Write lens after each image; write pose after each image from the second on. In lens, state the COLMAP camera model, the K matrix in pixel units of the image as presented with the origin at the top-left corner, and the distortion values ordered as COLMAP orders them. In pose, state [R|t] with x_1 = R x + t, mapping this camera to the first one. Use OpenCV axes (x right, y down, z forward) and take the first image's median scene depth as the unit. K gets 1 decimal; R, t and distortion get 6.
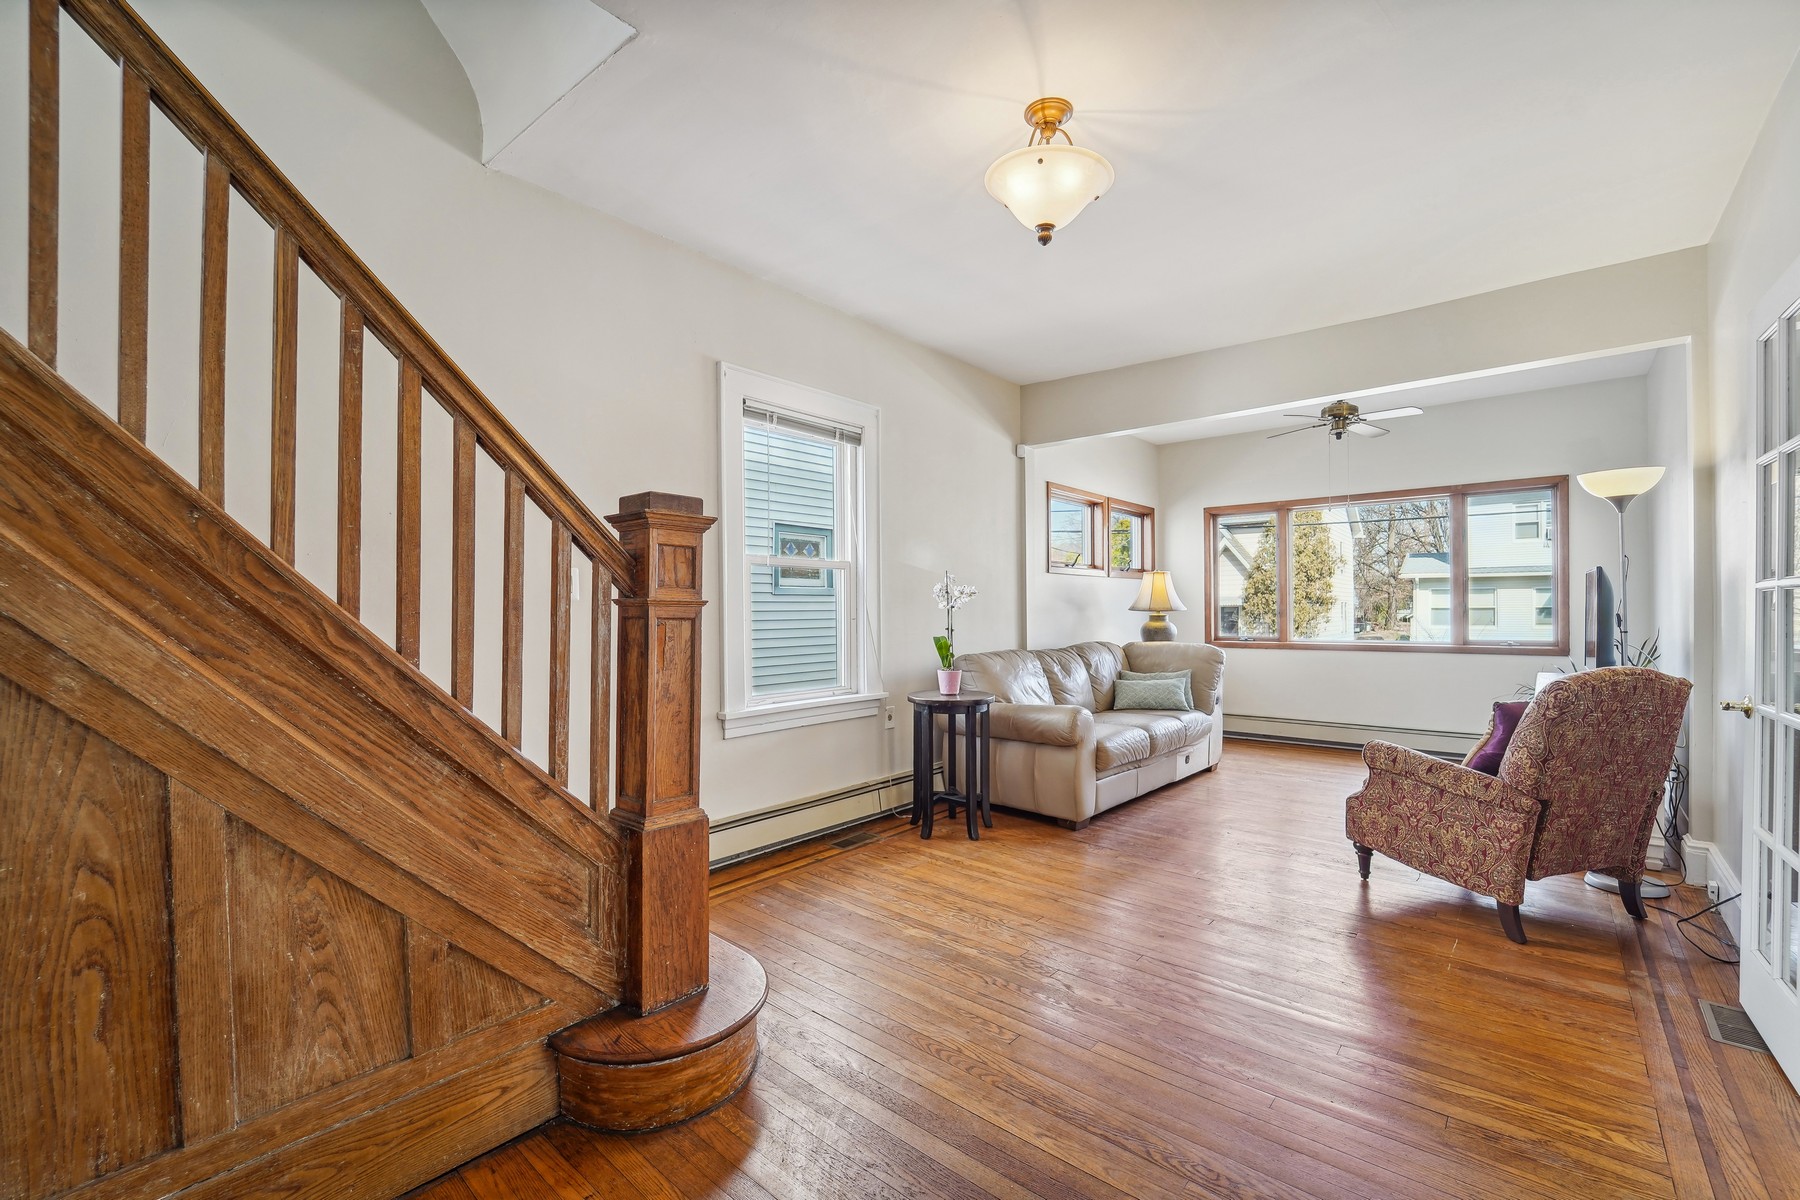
lens RADIAL K [[750.4, 0, 900.0], [0, 750.4, 600.0], [0, 0, 1]] dist [-0.008476, -0.000343]
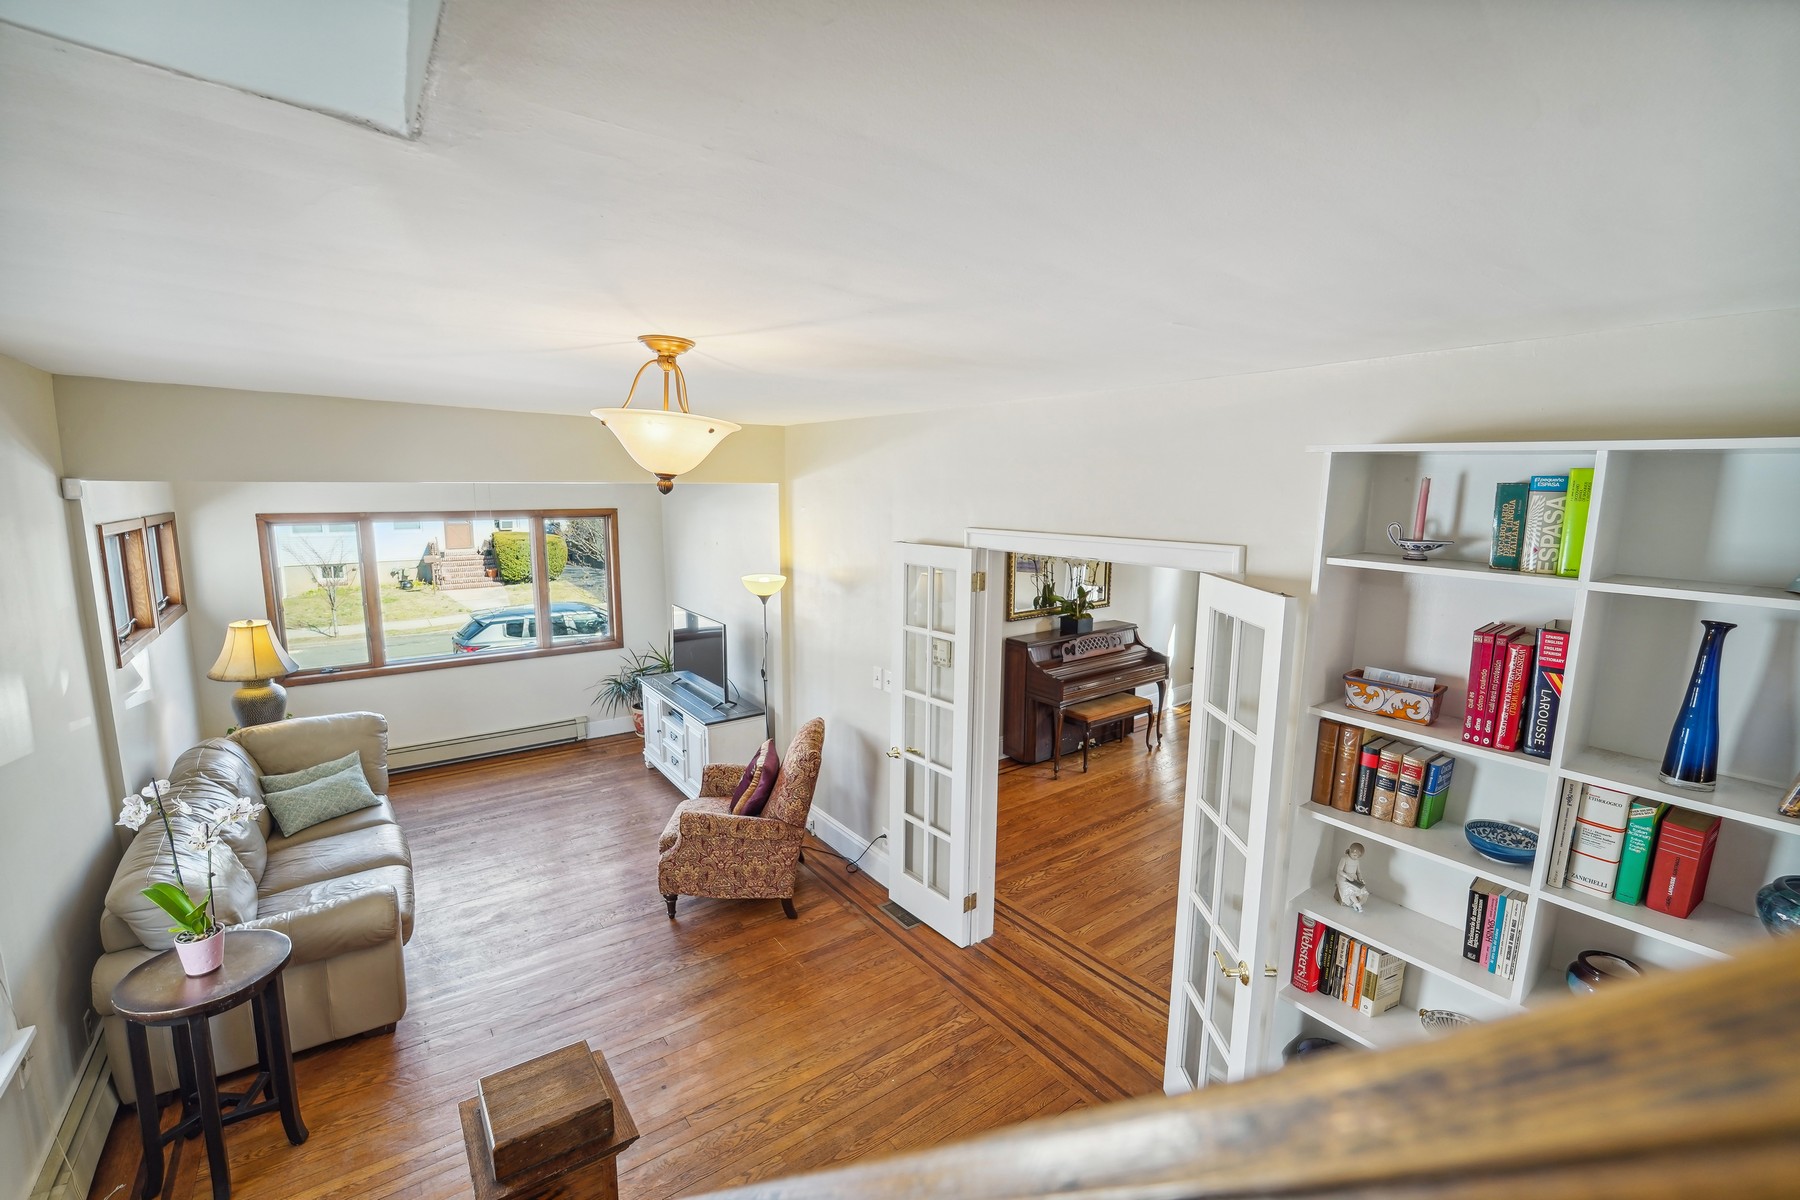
lens RADIAL K [[764.8, 0, 897.4], [0, 764.8, 562.8], [0, 0, 1]] dist [-0.019999, -0.000239]
pose [[0.219397, -0.100054, 0.970492, -0.513168], [-0.013298, 0.994329, 0.105517, -0.391773], [-0.975545, -0.036056, 0.216823, 0.415917]]
